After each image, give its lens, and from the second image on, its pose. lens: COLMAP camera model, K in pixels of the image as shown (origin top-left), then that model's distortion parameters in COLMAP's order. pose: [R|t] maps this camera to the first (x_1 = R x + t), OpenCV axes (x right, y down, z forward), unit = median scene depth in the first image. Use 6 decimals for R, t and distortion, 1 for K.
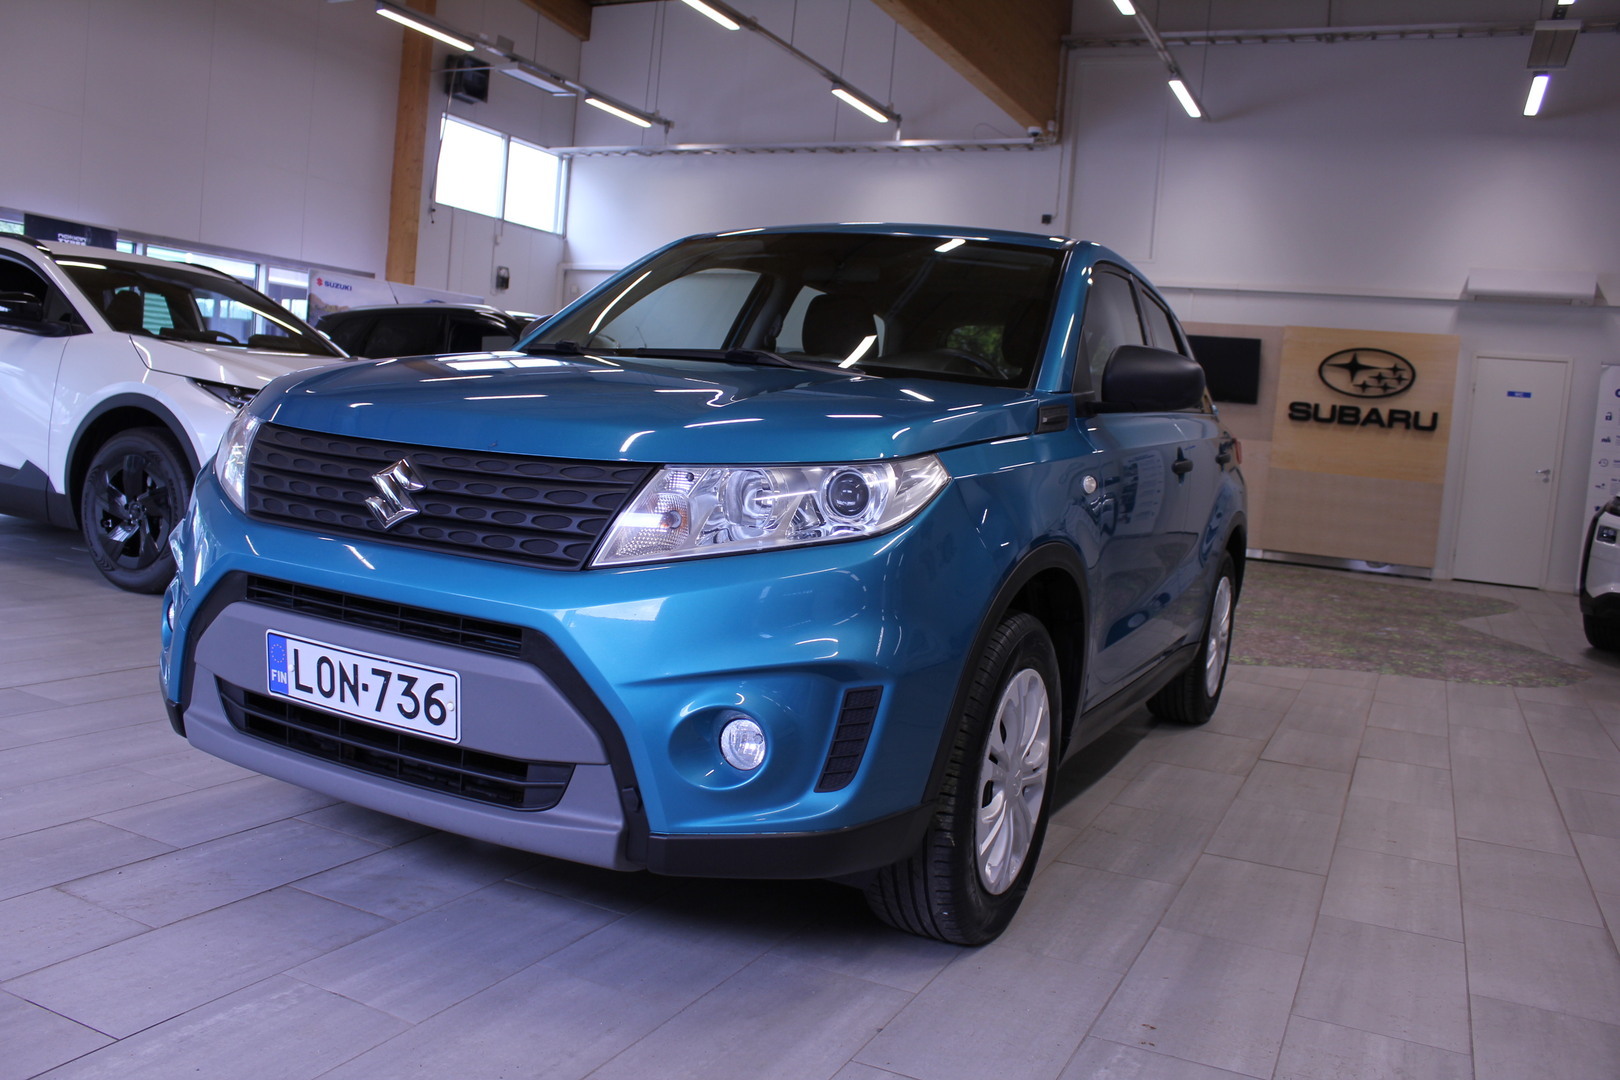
lens RADIAL K [[1297.9, 0, 809.1], [0, 1297.9, 495.2], [0, 0, 1]] dist [-0.141498, 0.103805]
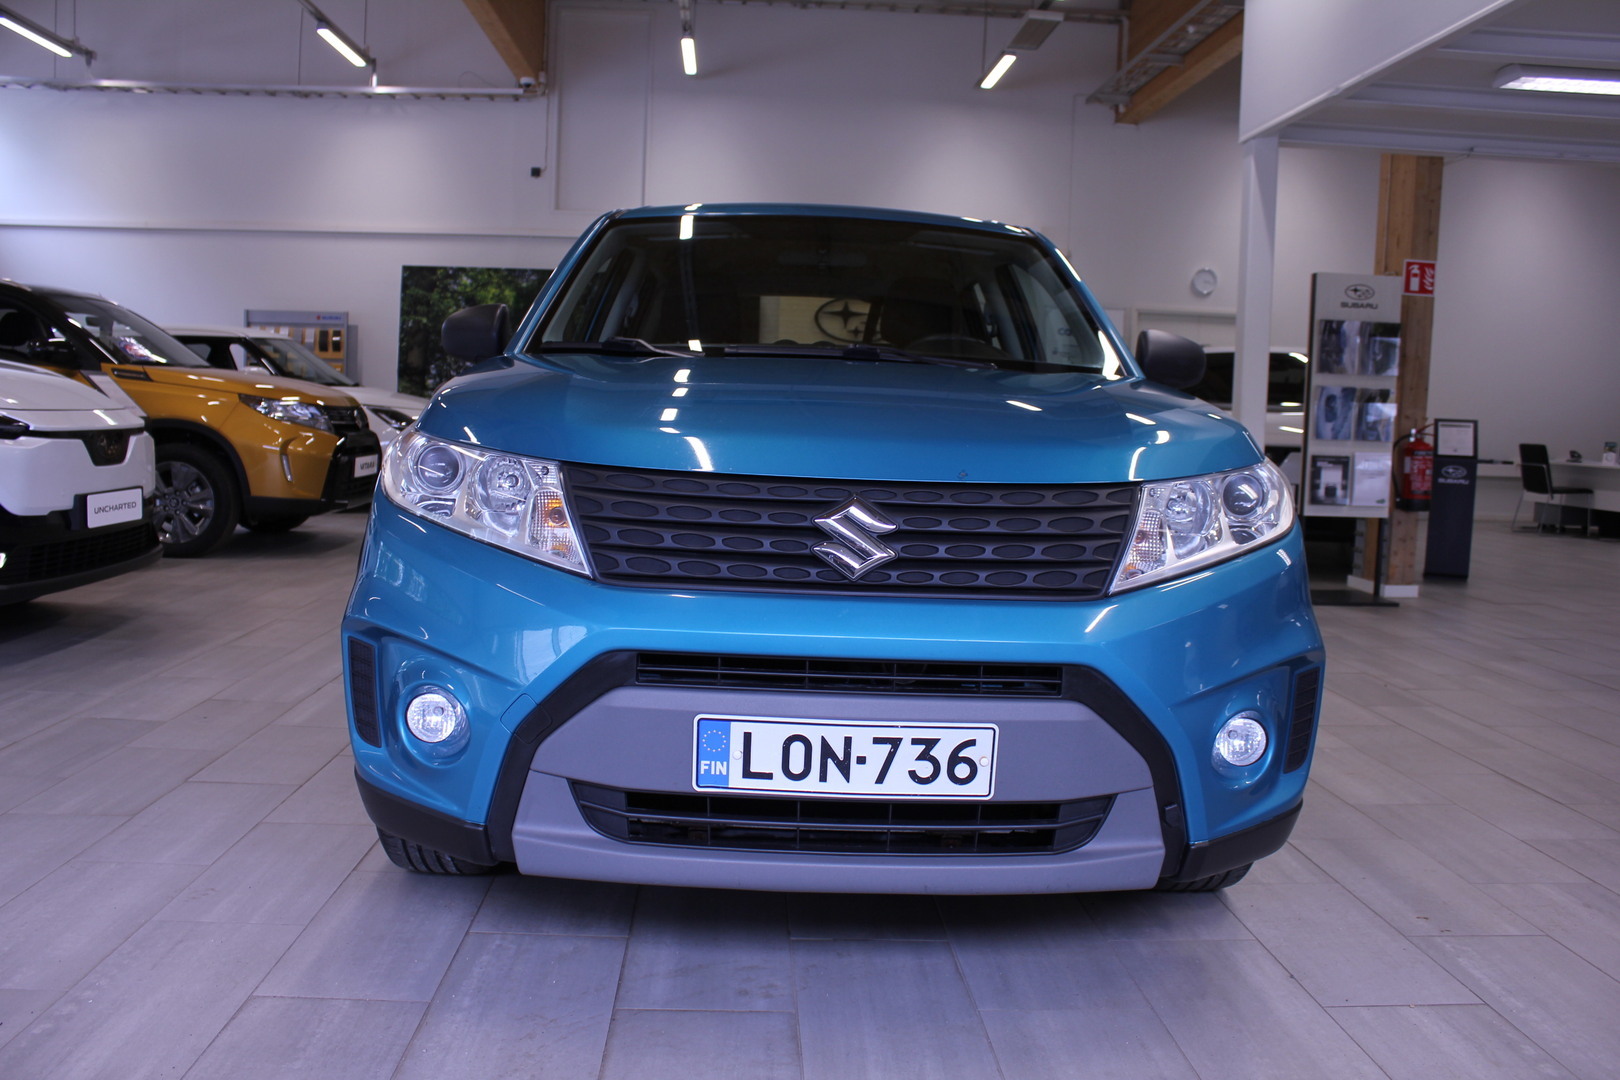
lens RADIAL K [[1297.9, 0, 800.1], [0, 1297.9, 494.1], [0, 0, 1]] dist [-0.141498, 0.103805]
pose [[0.887238, -0.082940, 0.453795, -0.757262], [0.064403, 0.996341, 0.056184, -0.083432], [-0.456795, -0.020622, 0.889333, 0.223787]]
